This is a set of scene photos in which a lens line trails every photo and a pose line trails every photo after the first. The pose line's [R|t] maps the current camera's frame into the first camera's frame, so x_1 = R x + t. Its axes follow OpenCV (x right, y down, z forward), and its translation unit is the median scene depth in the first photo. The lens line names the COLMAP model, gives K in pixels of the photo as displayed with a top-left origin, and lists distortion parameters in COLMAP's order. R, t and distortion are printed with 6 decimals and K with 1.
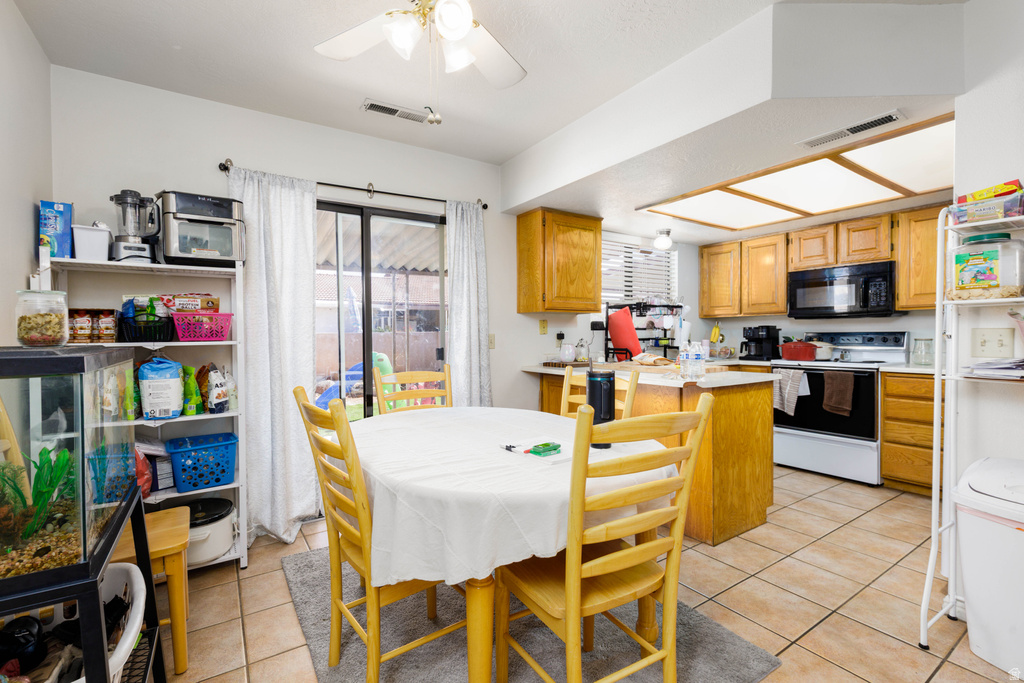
lens RADIAL K [[453.3, 0, 512.0], [0, 453.3, 341.5], [0, 0, 1]] dist [-0.001414, -0.000301]
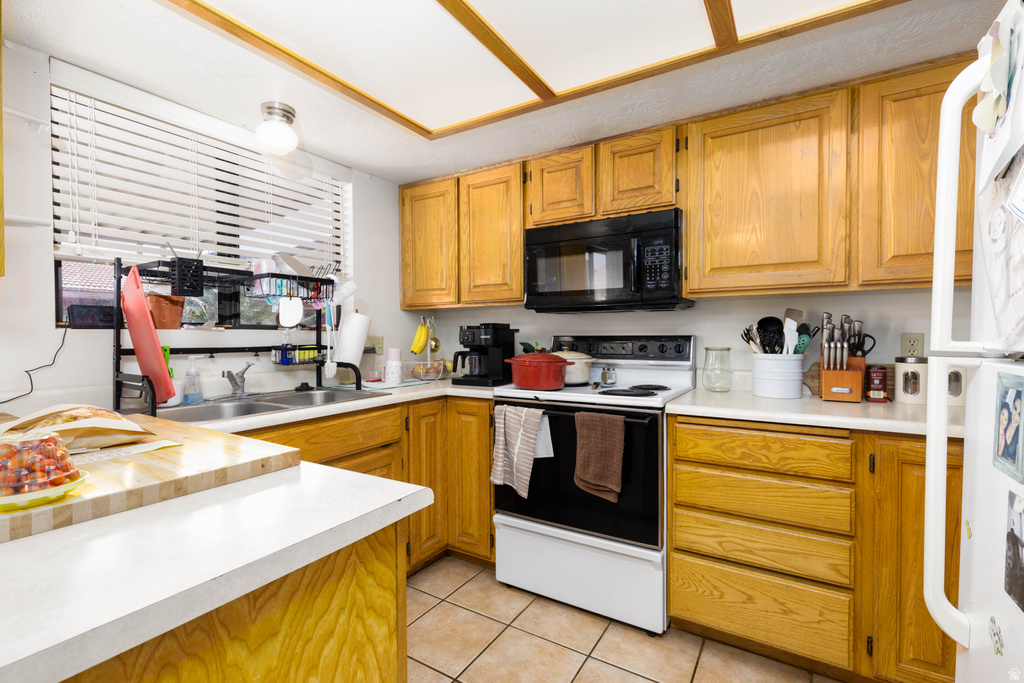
lens RADIAL K [[453.3, 0, 512.0], [0, 453.3, 341.5], [0, 0, 1]] dist [-0.001414, -0.000301]
pose [[0.906370, -0.002221, 0.422478, 0.376725], [0.002516, 0.999997, -0.000142, -0.013433], [-0.422476, 0.001192, 0.906373, 0.523417]]
